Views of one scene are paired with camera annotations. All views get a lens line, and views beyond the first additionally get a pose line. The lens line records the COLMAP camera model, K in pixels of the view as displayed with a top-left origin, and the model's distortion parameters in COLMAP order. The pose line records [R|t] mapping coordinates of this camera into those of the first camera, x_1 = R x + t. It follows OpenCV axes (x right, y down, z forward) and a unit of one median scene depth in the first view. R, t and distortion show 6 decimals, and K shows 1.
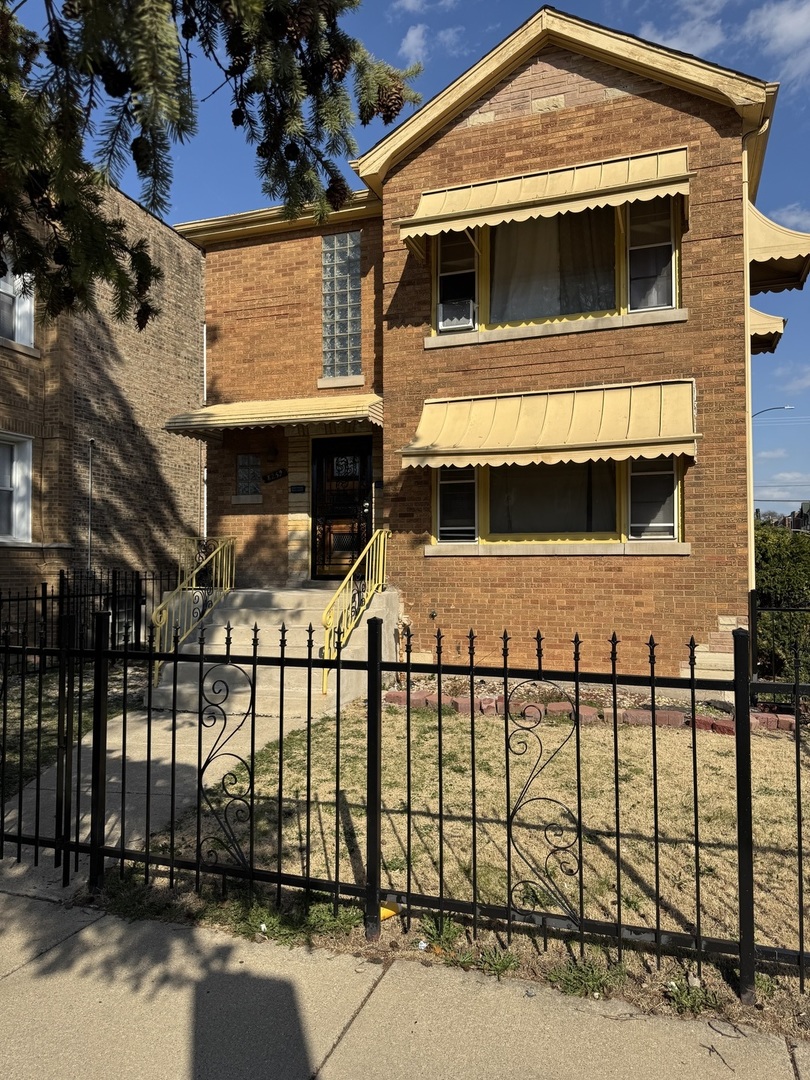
lens RADIAL K [[747.0, 0, 405.0], [0, 747.0, 540.0], [0, 0, 1]] dist [-0.001824, -0.005916]
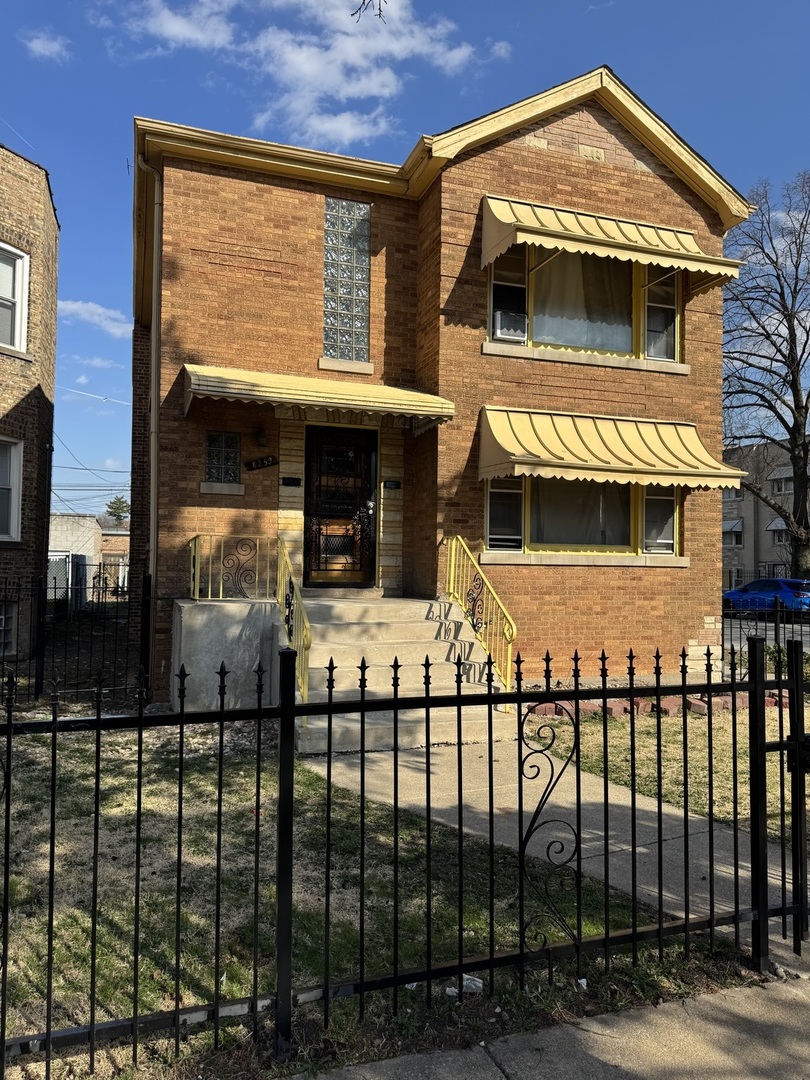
lens RADIAL K [[756.9, 0, 405.0], [0, 756.9, 540.0], [0, 0, 1]] dist [-0.003368, 0.001539]
pose [[0.787983, 0.033308, 0.614795, -0.665426], [-0.034038, 0.999365, -0.010517, 0.003877], [-0.614755, -0.012639, 0.788617, 0.276498]]
